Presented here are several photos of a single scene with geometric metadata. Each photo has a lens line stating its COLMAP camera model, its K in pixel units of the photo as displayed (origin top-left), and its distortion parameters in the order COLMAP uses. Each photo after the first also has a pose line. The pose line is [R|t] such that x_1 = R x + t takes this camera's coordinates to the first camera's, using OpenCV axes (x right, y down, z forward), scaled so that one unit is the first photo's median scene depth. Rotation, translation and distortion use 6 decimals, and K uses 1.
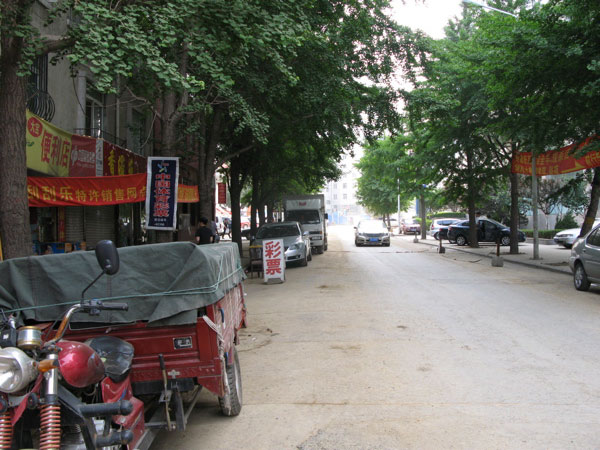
lens RADIAL K [[620.5, 0, 300.0], [0, 620.5, 225.0], [0, 0, 1]] dist [-0.230509, 0.296416]
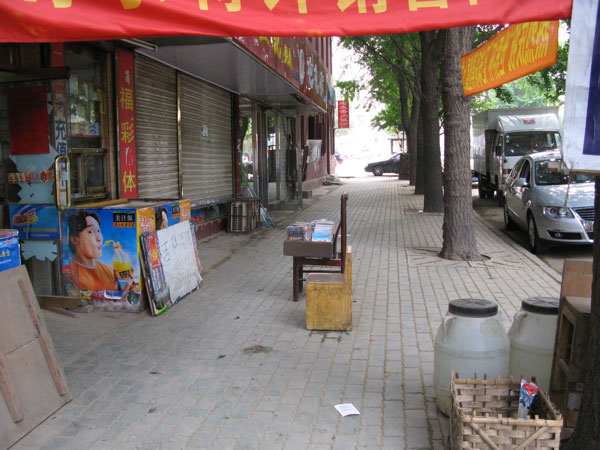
lens RADIAL K [[620.5, 0, 300.0], [0, 620.5, 225.0], [0, 0, 1]] dist [-0.230509, 0.296416]
pose [[0.993497, 0.008001, -0.113577, -0.149549], [0.004423, 0.994063, 0.108719, 0.001180], [0.113772, -0.108515, 0.987563, 0.386577]]
